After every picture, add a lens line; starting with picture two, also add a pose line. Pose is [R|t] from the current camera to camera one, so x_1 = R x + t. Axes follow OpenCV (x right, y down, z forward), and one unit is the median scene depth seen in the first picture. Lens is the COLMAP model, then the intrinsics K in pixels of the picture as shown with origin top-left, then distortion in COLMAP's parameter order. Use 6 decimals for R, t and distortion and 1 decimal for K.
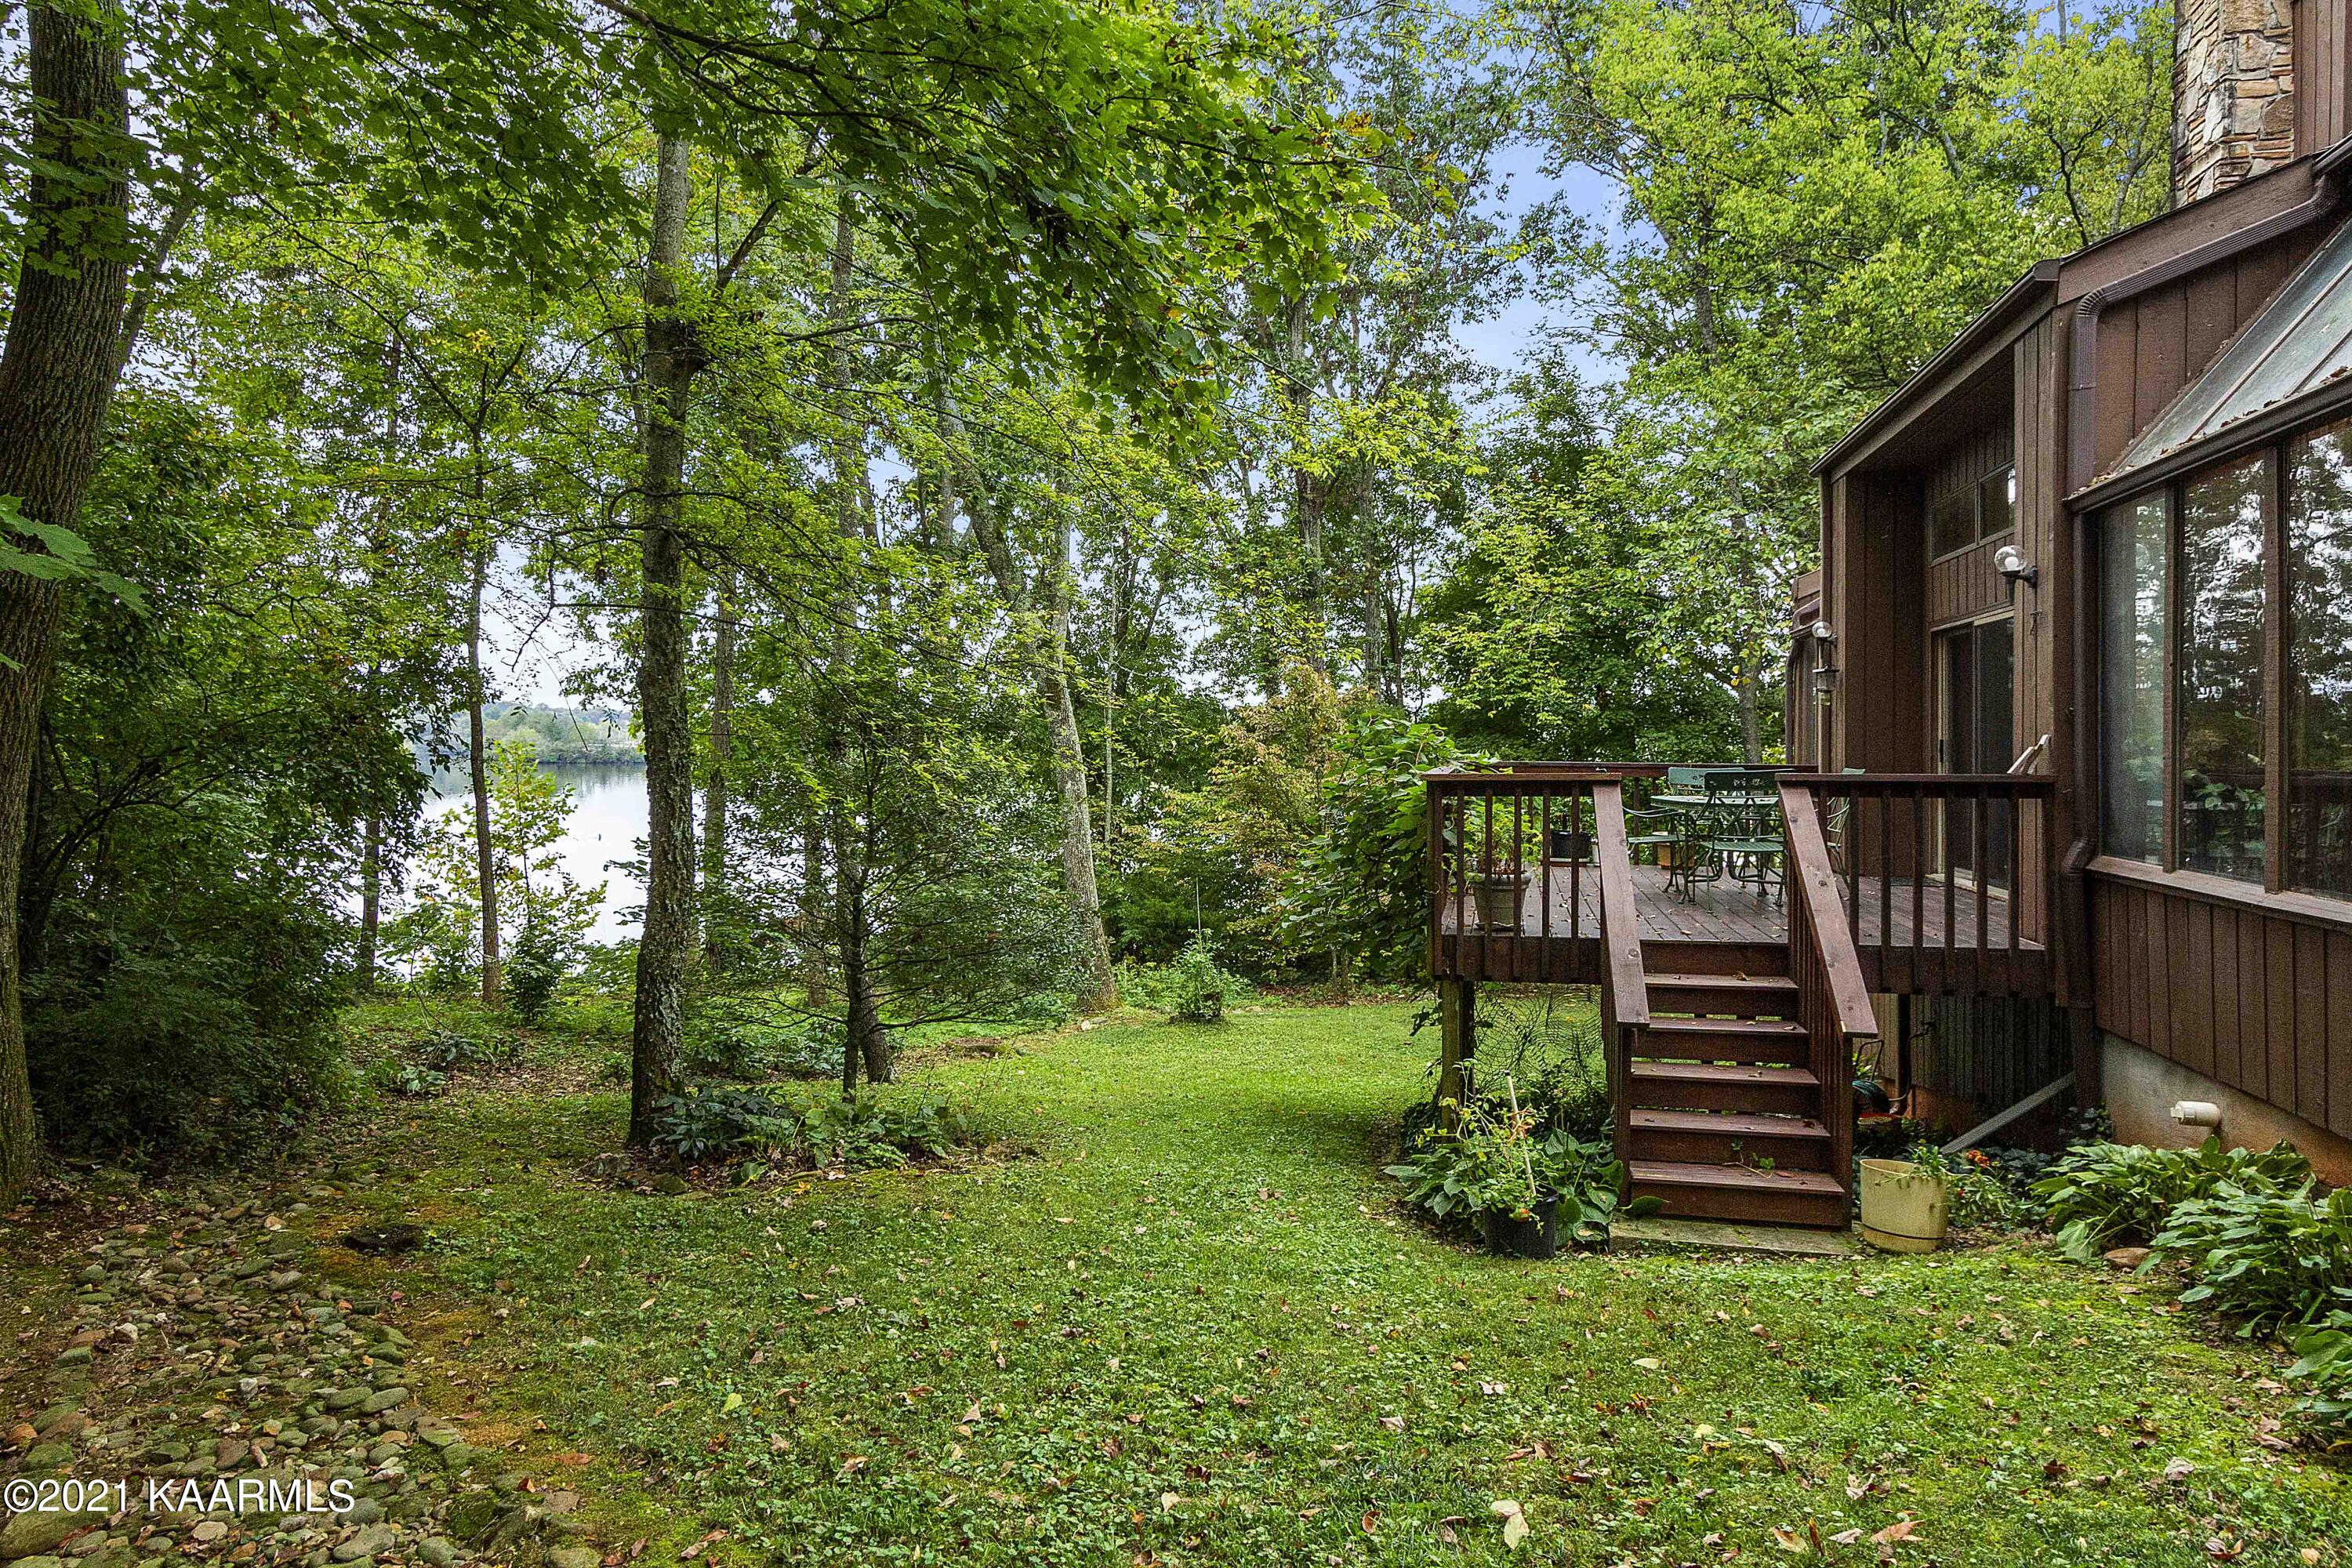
lens RADIAL K [[1331.0, 0, 1169.5], [0, 1331.0, 778.3], [0, 0, 1]] dist [0.023233, -0.007102]
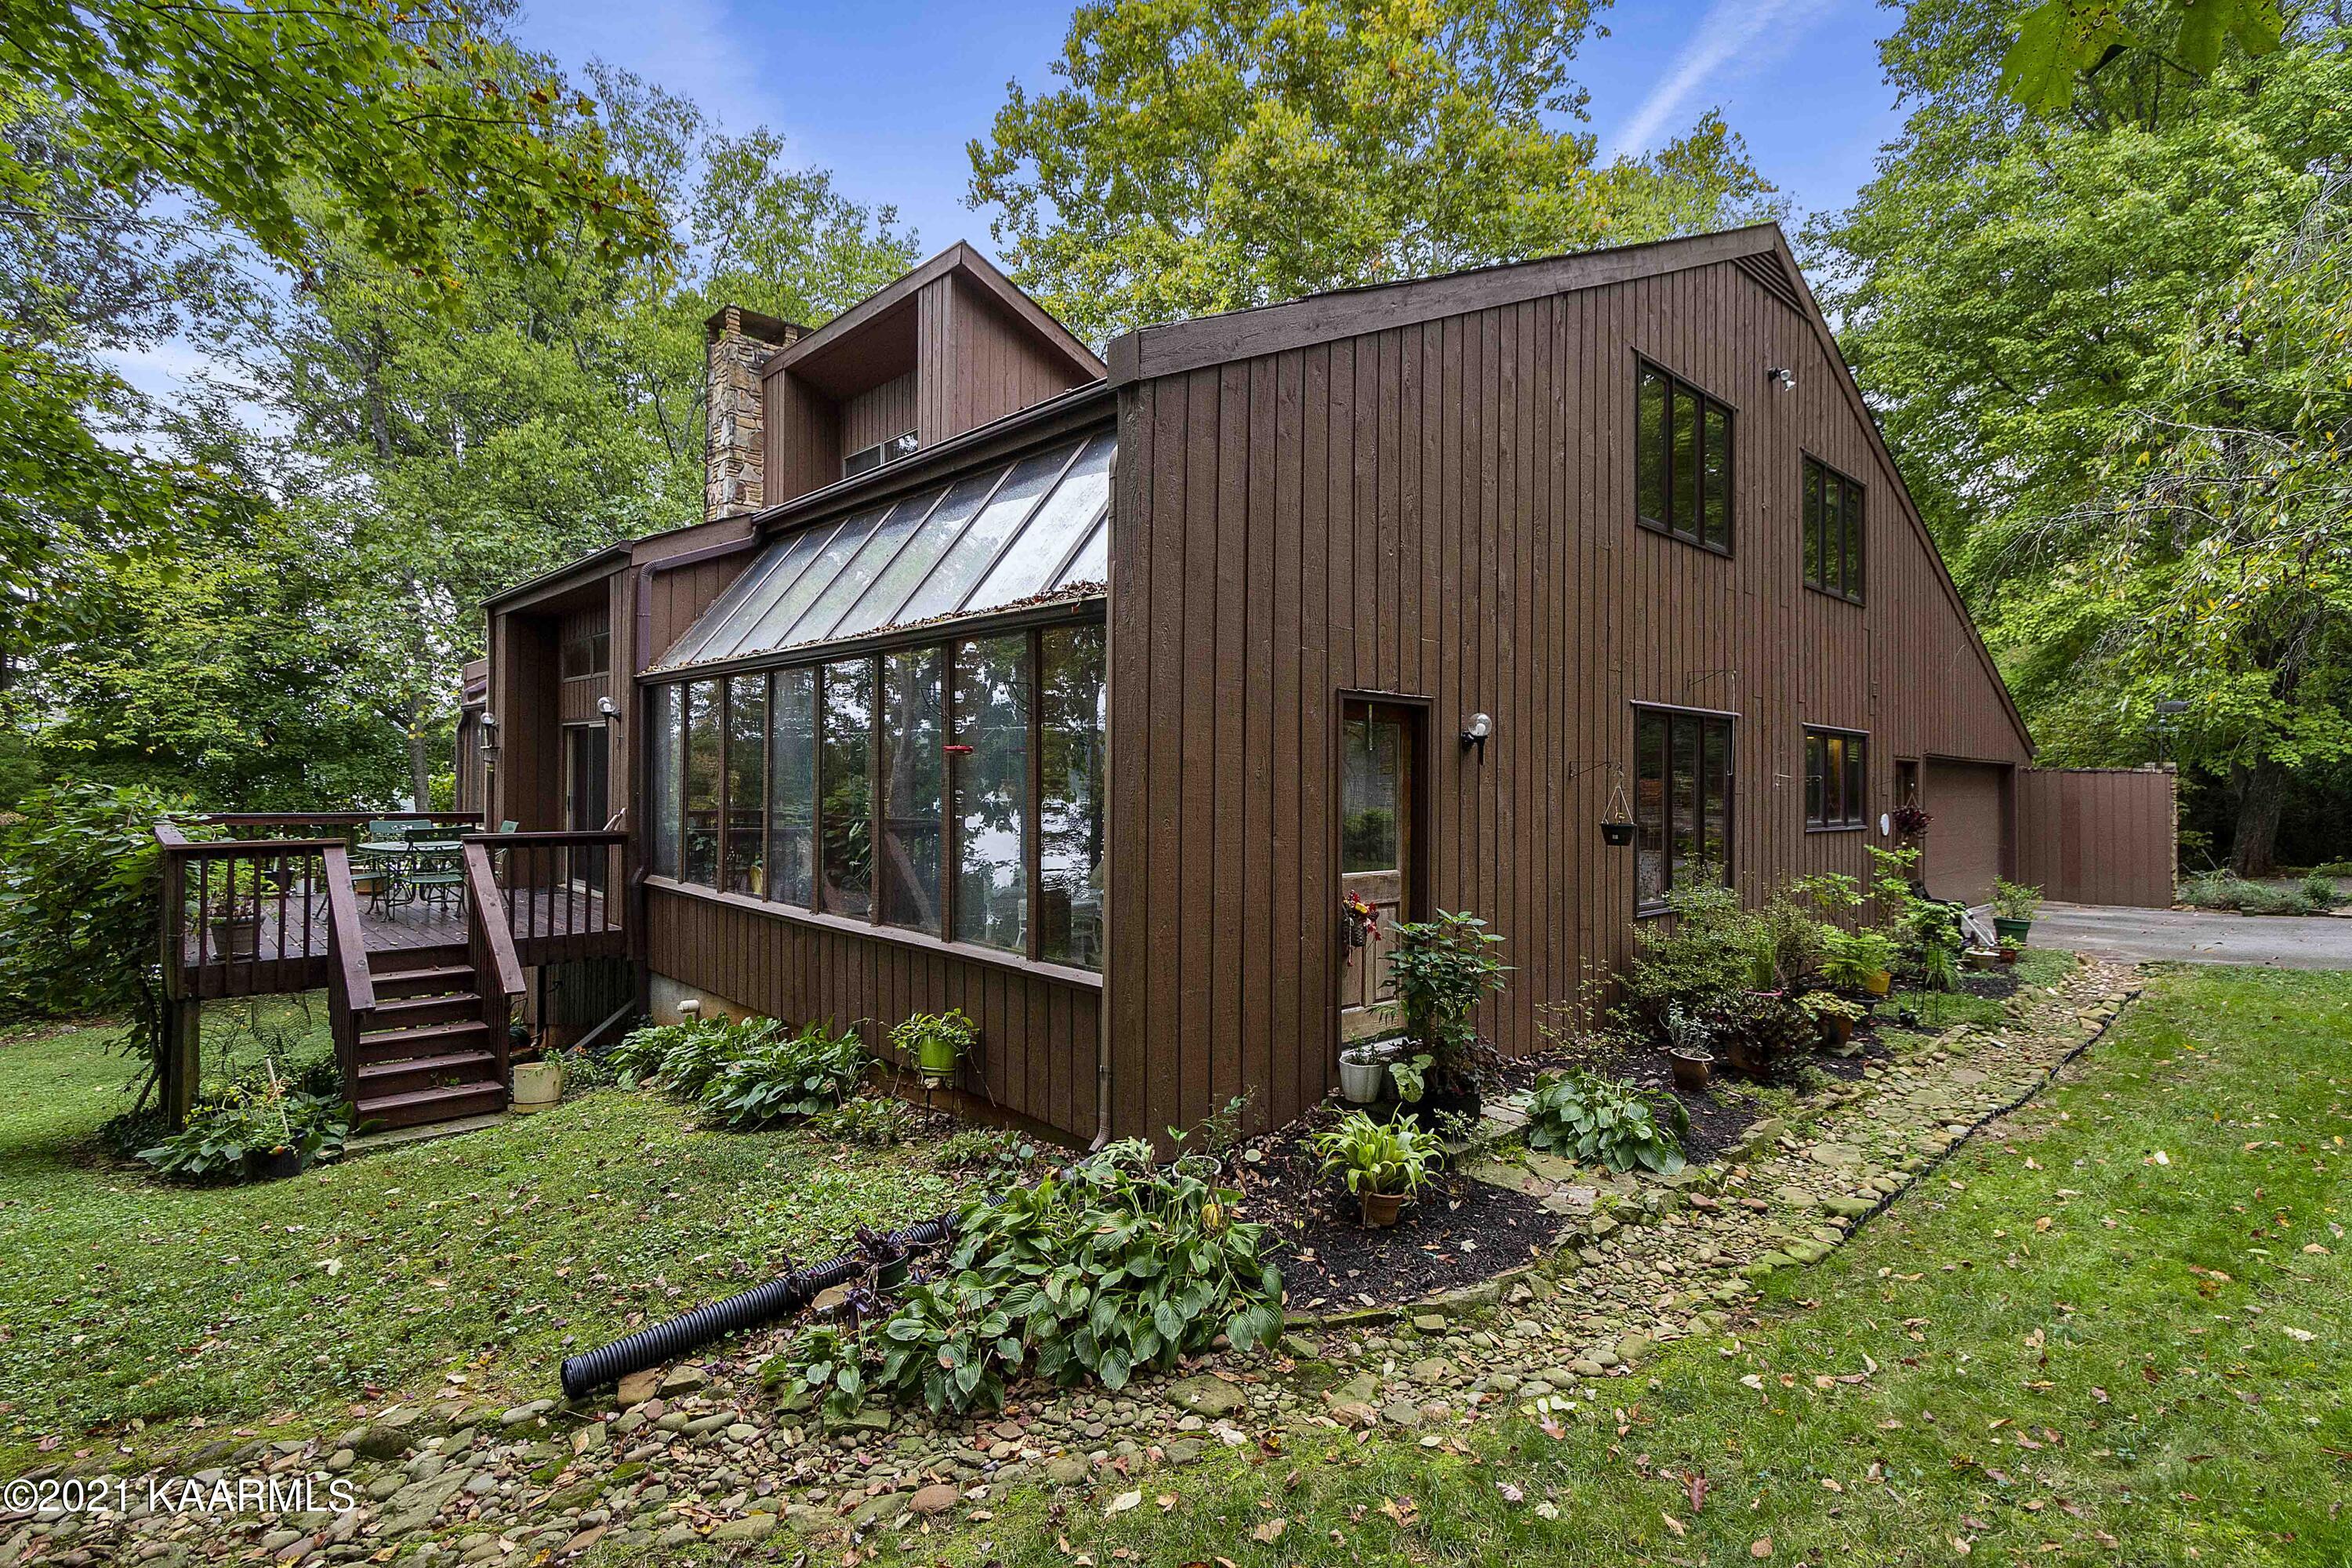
lens RADIAL K [[1136.6, 0, 1173.6], [0, 1136.6, 777.6], [0, 0, 1]] dist [0.013740, -0.002141]
pose [[0.536331, 0.008923, 0.843960, -0.220959], [-0.007190, 0.999956, -0.006003, -0.066908], [-0.843977, -0.002848, 0.536372, -0.406669]]
